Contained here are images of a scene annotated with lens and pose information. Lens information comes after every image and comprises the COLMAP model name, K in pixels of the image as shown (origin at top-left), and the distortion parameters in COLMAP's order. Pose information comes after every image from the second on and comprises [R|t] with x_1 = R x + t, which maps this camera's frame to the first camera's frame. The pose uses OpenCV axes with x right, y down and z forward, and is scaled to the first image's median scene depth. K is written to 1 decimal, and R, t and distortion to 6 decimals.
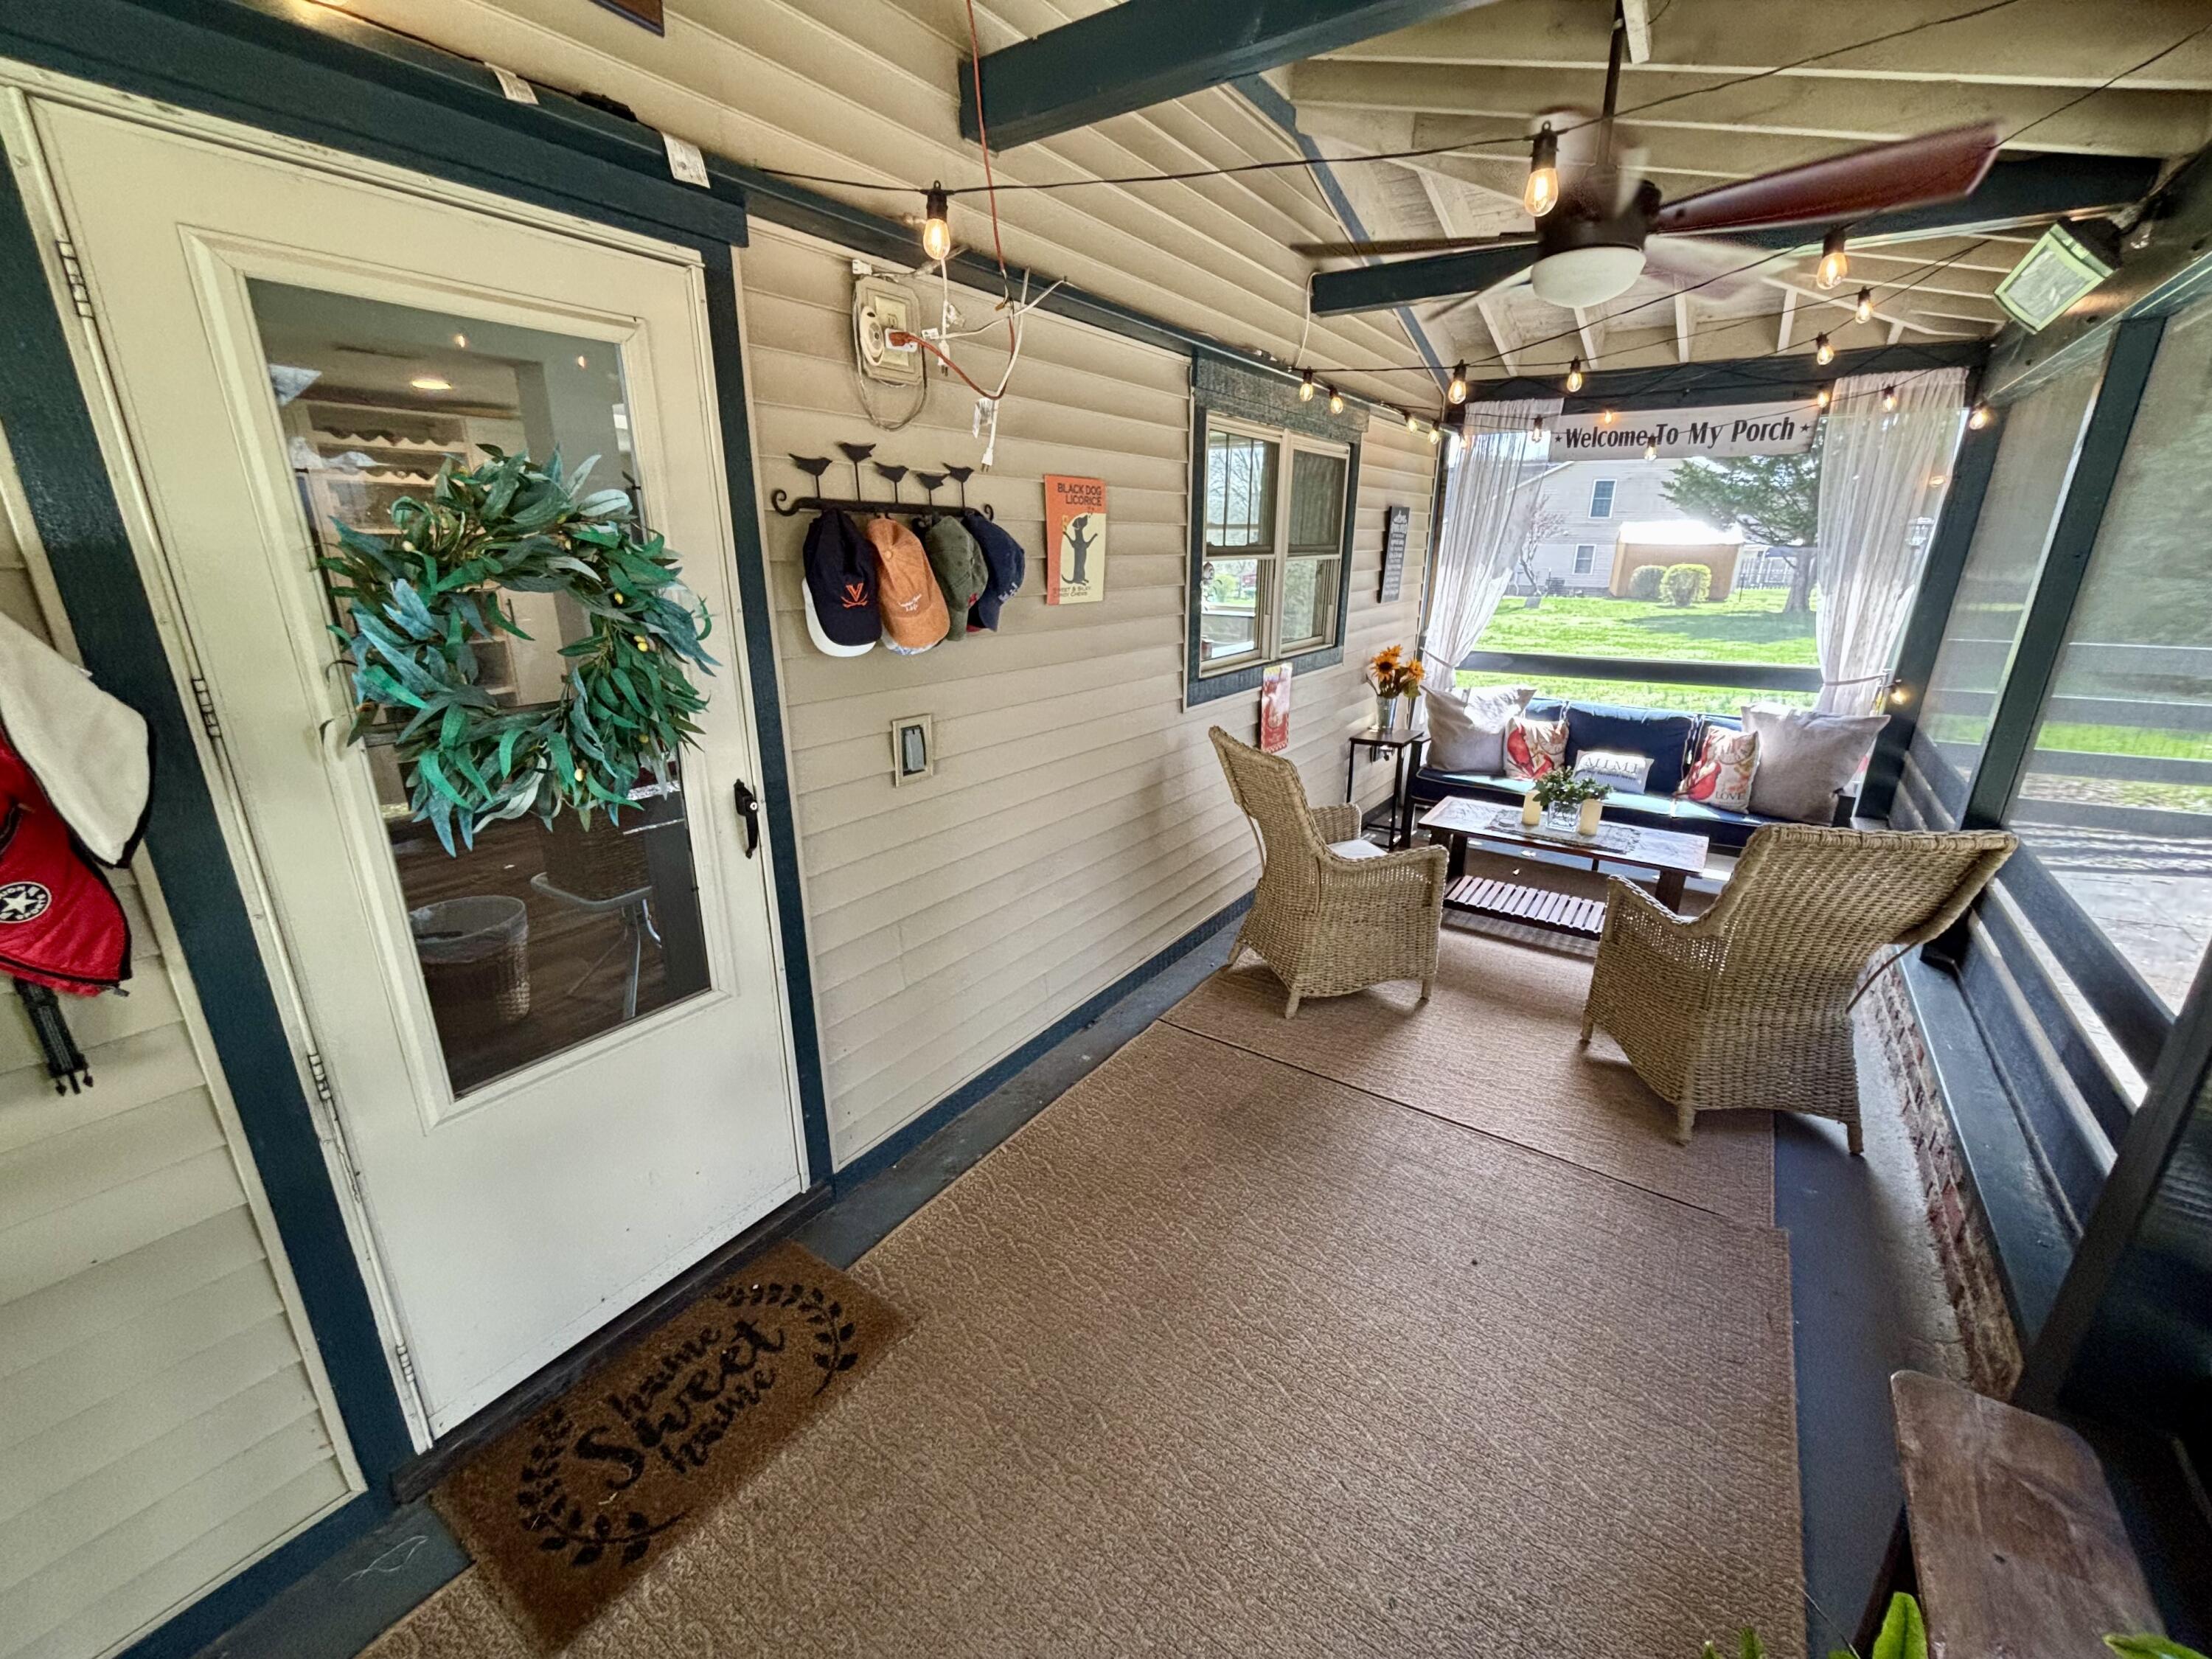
lens RADIAL K [[915.7, 0, 1106.0], [0, 915.7, 829.5], [0, 0, 1]] dist [0.001169, -0.000005]
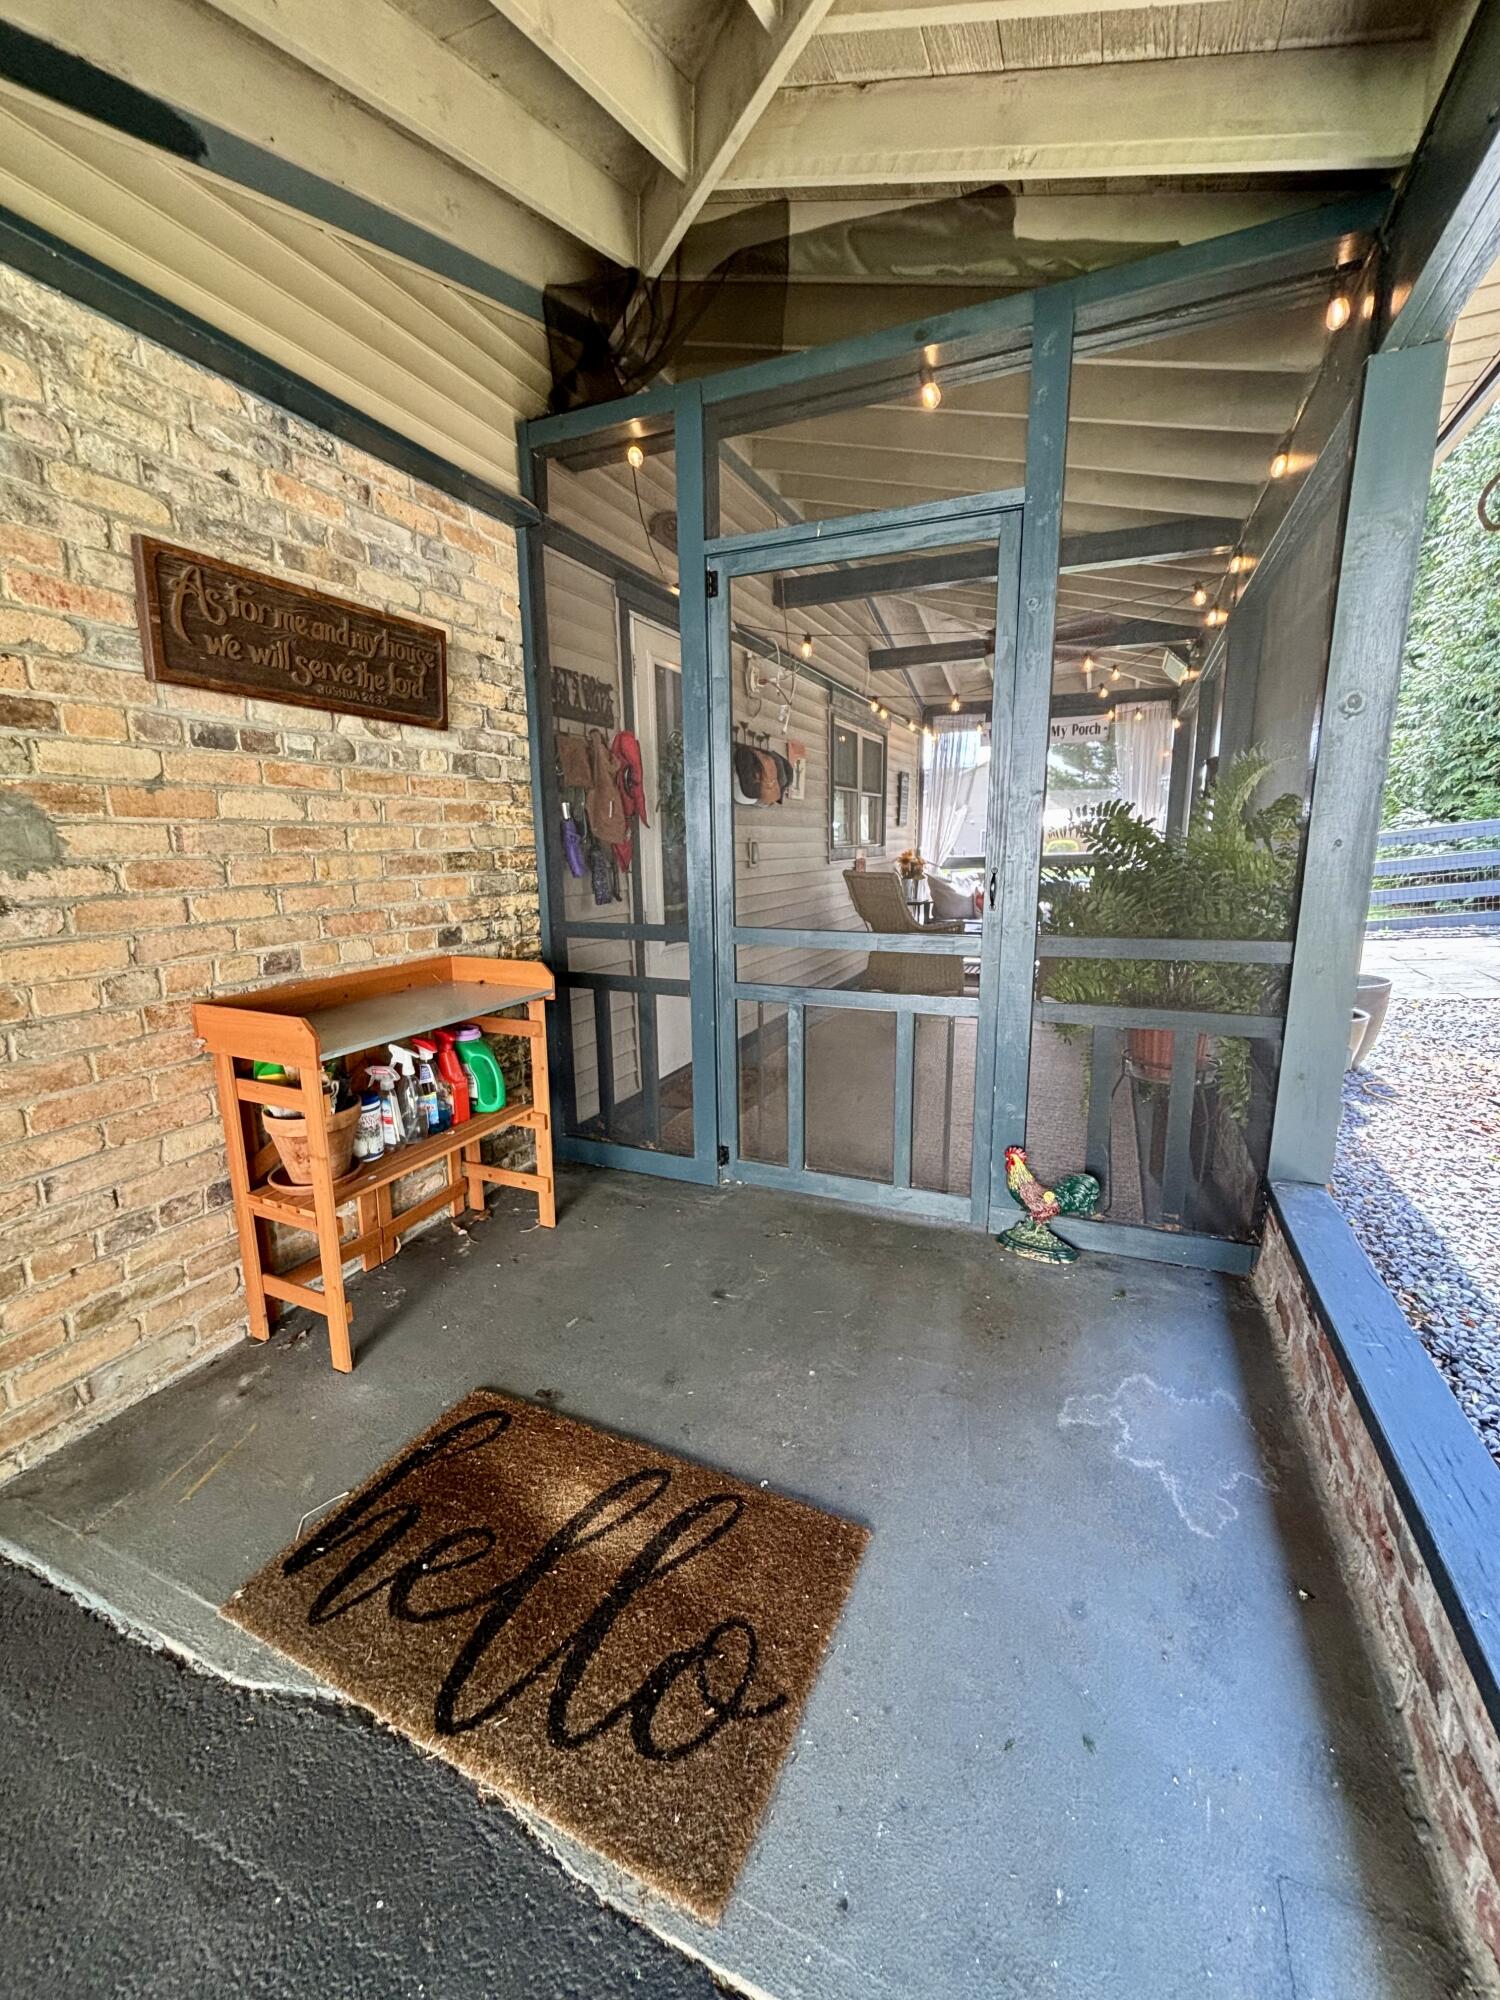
lens RADIAL K [[827.9, 0, 731.5], [0, 827.9, 1007.2], [0, 0, 1]] dist [0.001169, -0.000005]
pose [[0.984646, -0.048528, 0.167683, -0.365856], [0.066014, 0.992762, -0.100329, 0.287847], [-0.161601, 0.109858, 0.980722, -0.563493]]
